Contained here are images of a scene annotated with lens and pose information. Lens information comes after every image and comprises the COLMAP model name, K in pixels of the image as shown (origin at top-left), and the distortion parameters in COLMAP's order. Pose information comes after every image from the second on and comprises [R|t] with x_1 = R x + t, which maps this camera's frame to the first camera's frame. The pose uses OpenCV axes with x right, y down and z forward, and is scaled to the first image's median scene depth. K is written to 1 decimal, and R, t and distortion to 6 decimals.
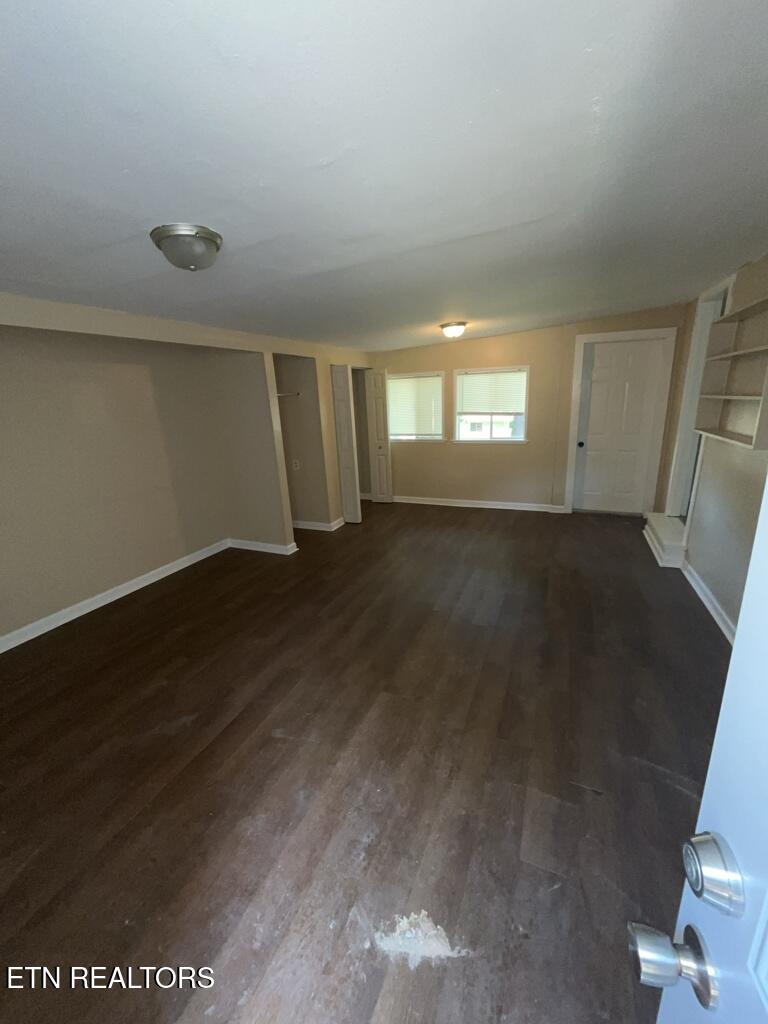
lens RADIAL K [[414.7, 0, 385.0], [0, 414.7, 513.2], [0, 0, 1]] dist [-0.002605, -0.000297]
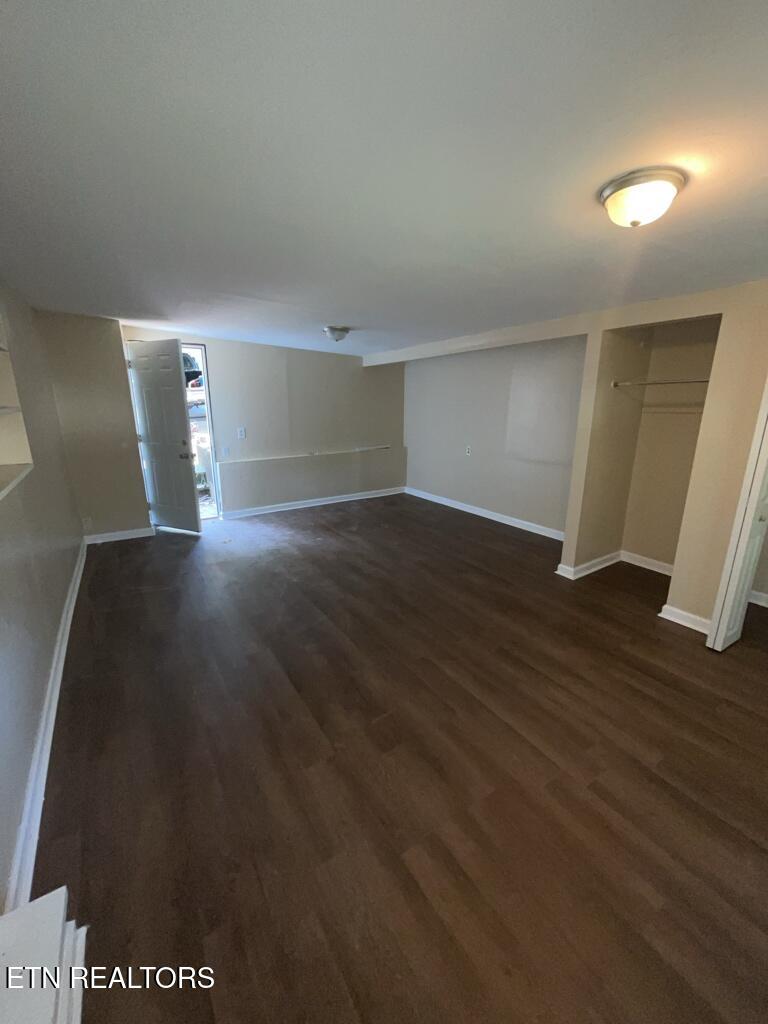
lens RADIAL K [[414.7, 0, 384.5], [0, 414.7, 511.3], [0, 0, 1]] dist [-0.002605, -0.000297]
pose [[-0.572955, 0.249538, -0.780675, 1.219001], [-0.193845, 0.884238, 0.424909, -0.617842], [0.796334, 0.394784, -0.458256, 2.137764]]
